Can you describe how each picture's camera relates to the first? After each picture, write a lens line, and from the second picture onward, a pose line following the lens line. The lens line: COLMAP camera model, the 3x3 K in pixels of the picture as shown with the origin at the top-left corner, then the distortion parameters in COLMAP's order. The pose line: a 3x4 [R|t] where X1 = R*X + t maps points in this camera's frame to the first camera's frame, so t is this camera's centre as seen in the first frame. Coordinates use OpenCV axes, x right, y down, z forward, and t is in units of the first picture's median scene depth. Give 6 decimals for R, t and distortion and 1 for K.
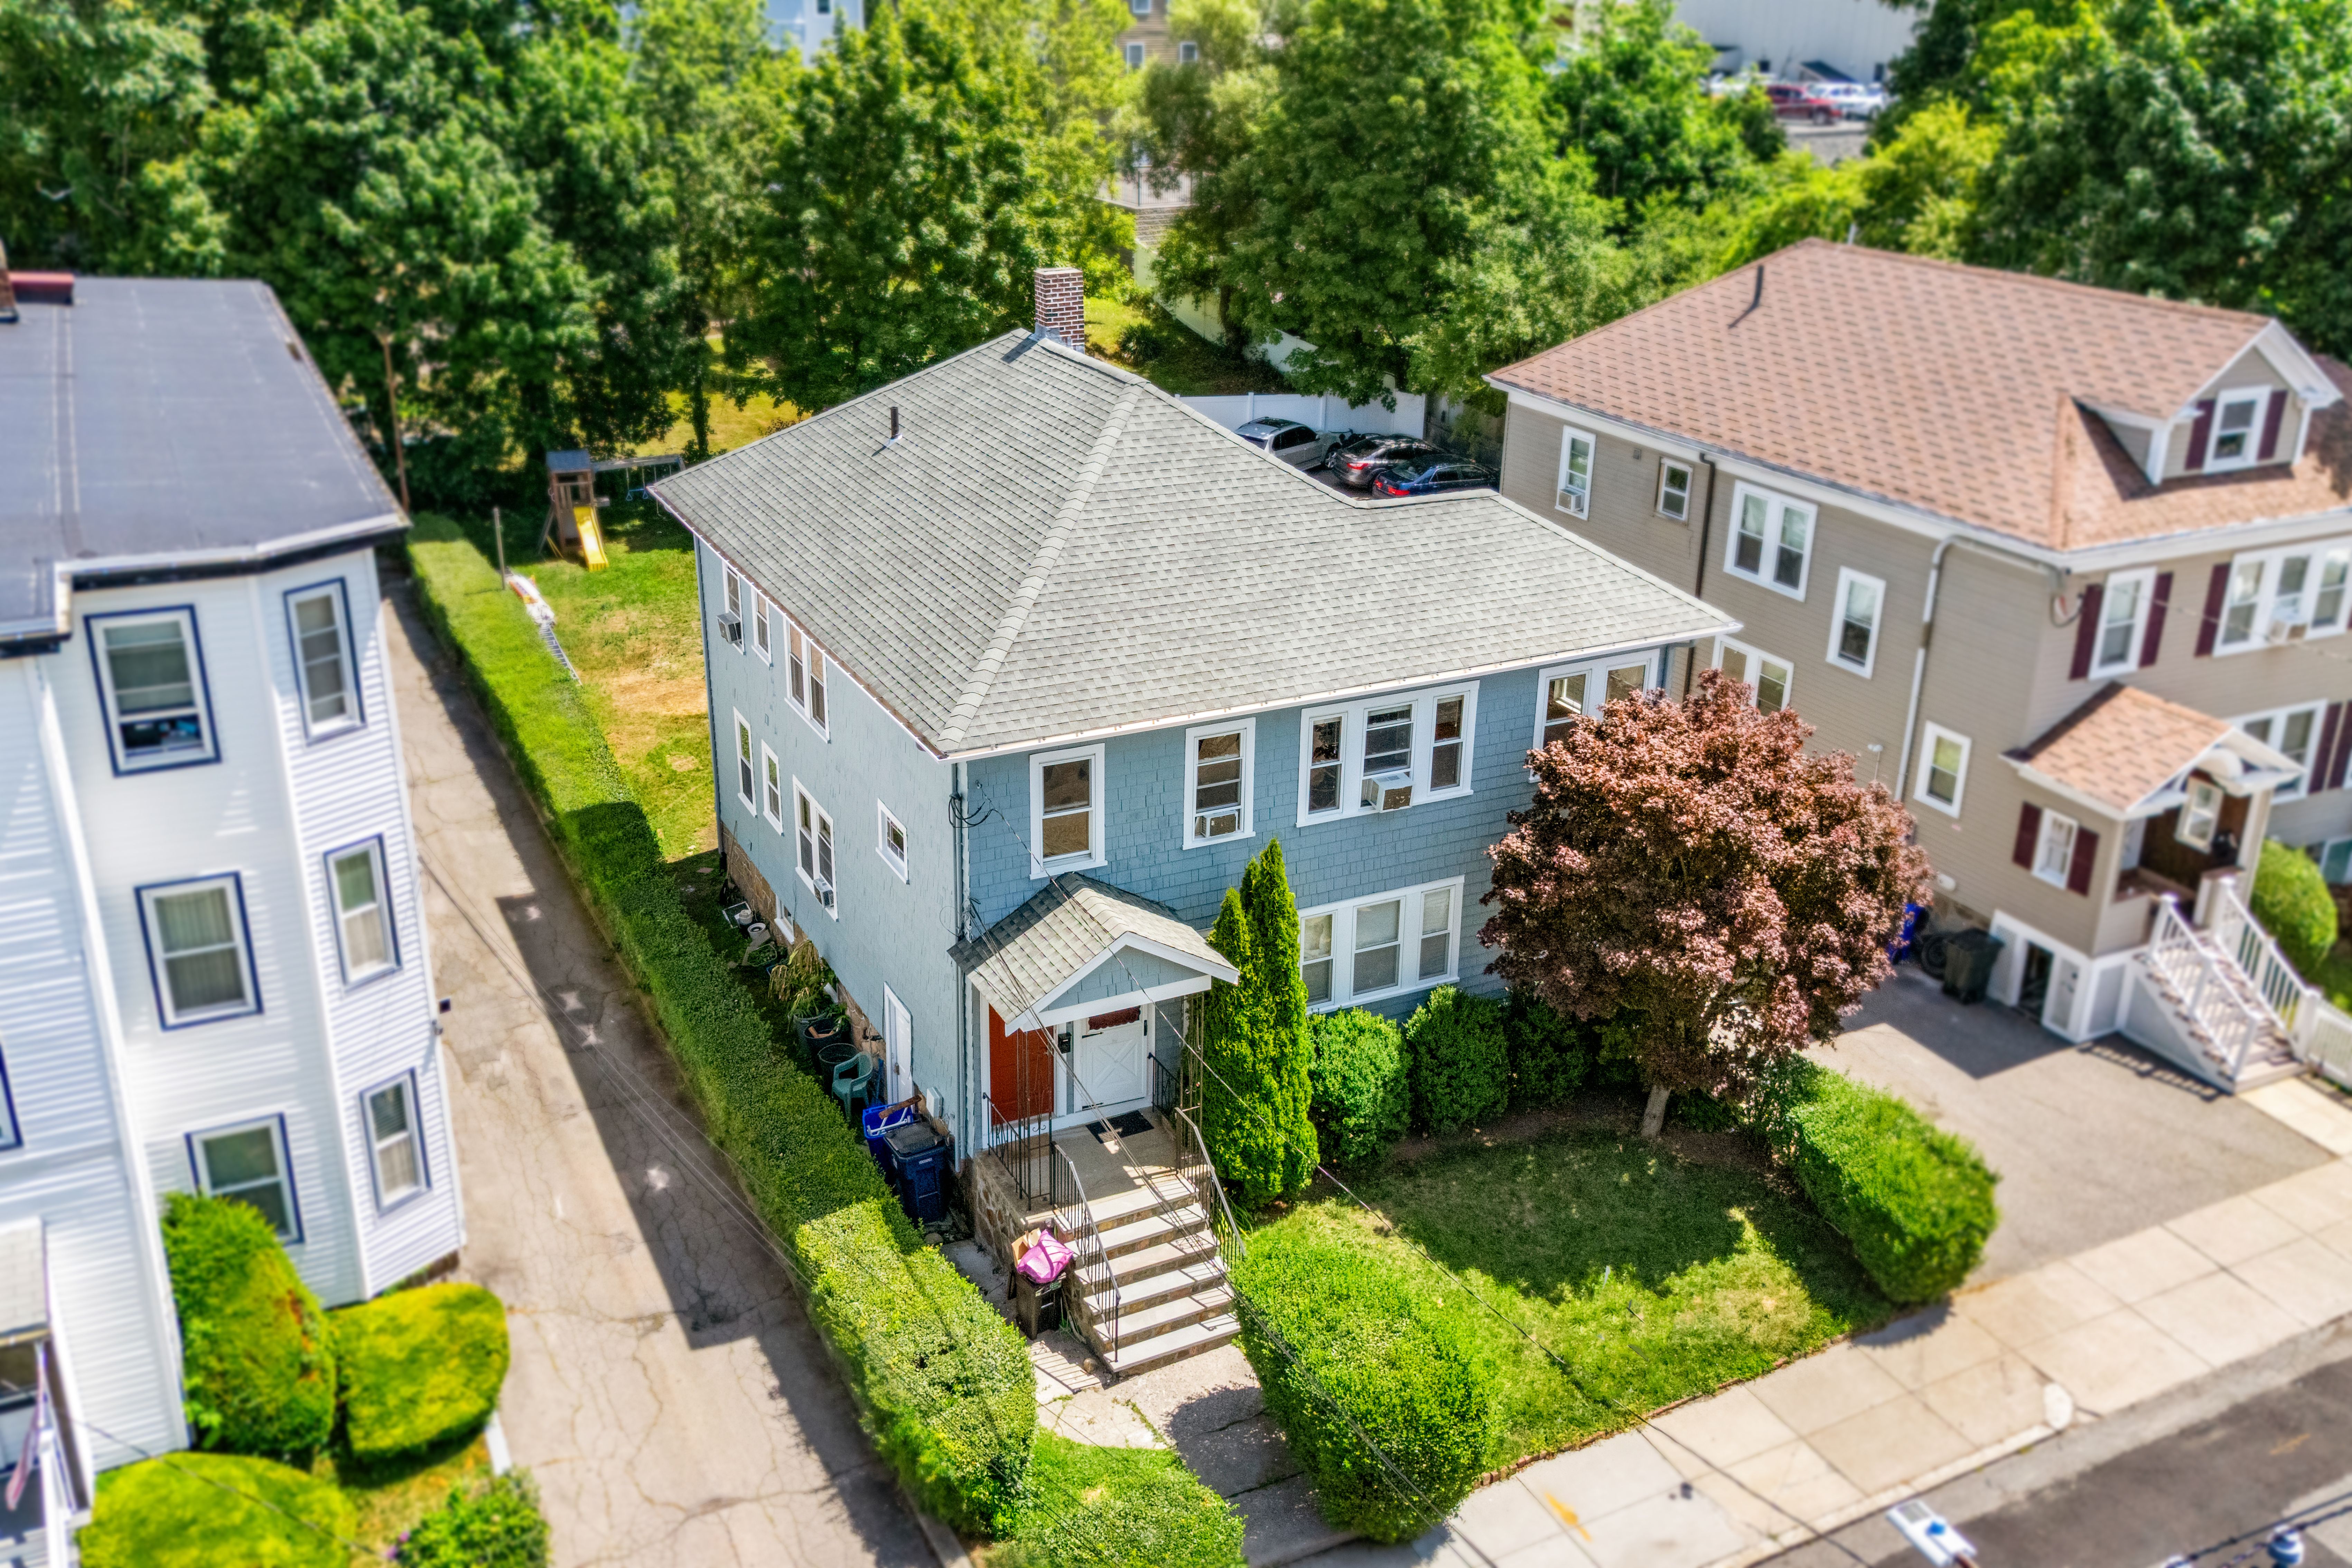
lens RADIAL K [[2049.7, 0, 1168.9], [0, 2049.7, 777.5], [0, 0, 1]] dist [0.112951, -0.192907]
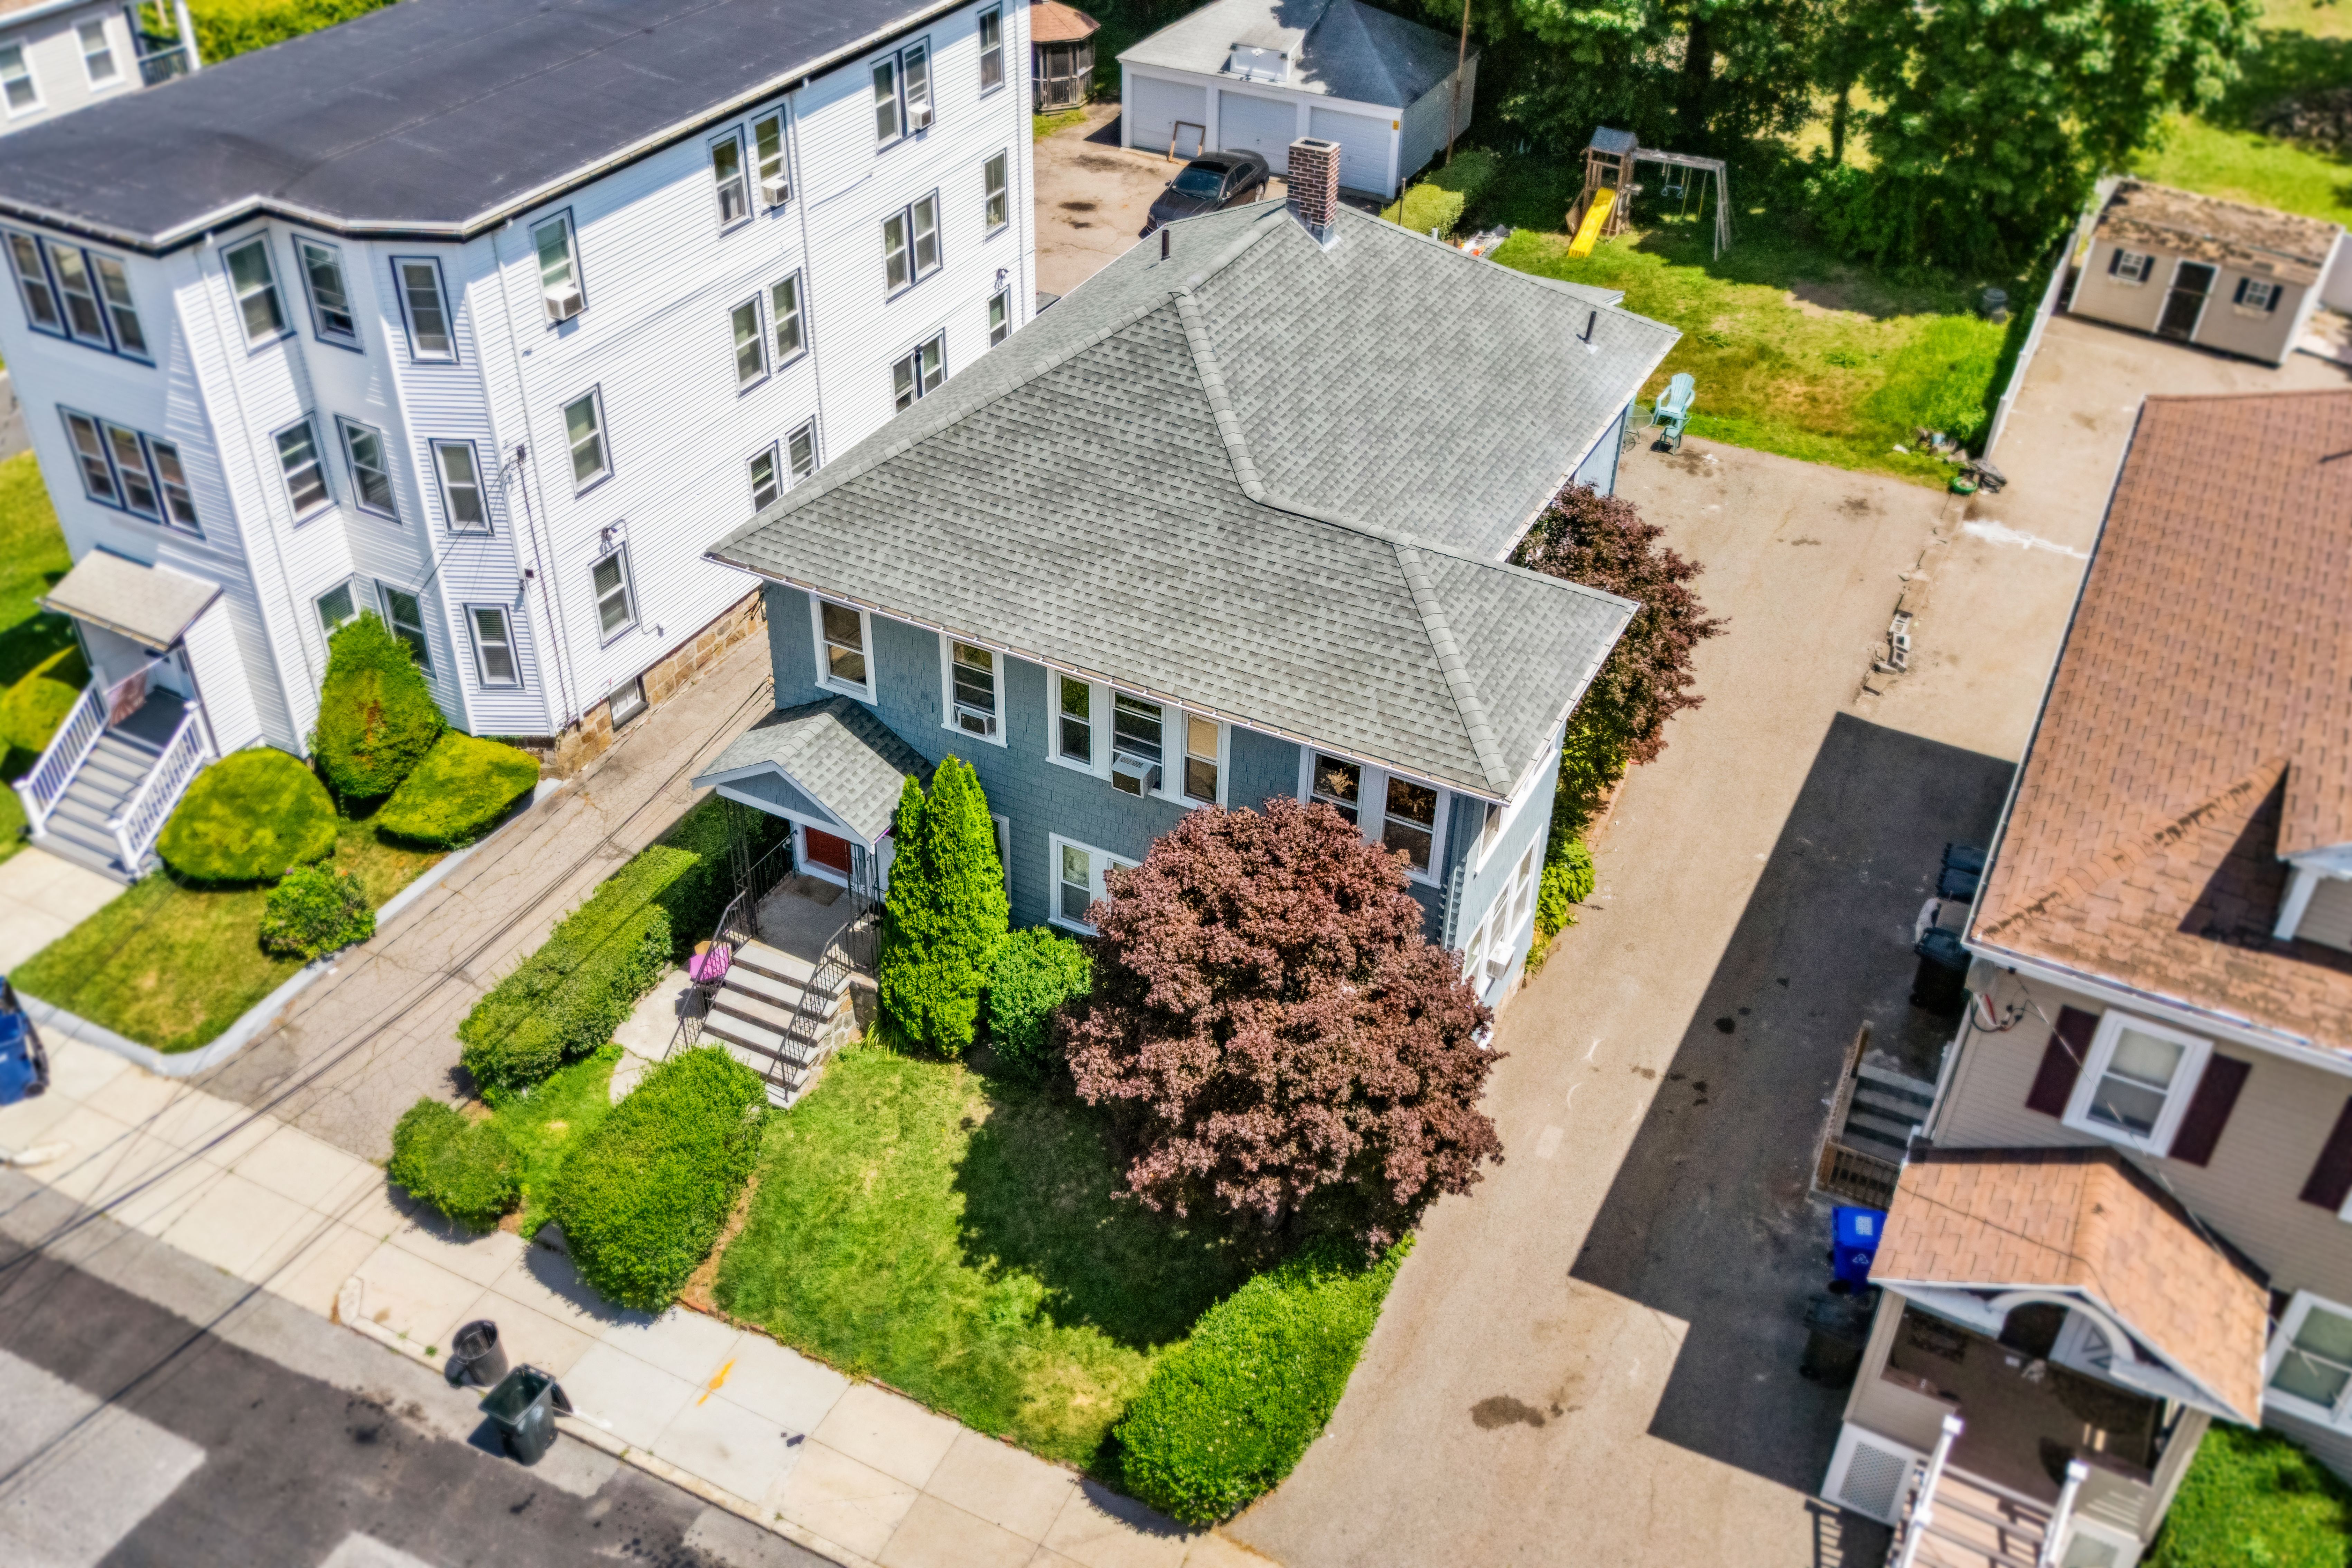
lens RADIAL K [[2049.7, 0, 1168.9], [0, 2049.7, 777.5], [0, 0, 1]] dist [0.112951, -0.192907]
pose [[0.592341, 0.478486, -0.648215, 0.769267], [-0.315426, 0.878052, 0.359905, -0.357922], [0.741376, -0.008722, 0.671033, 0.347161]]
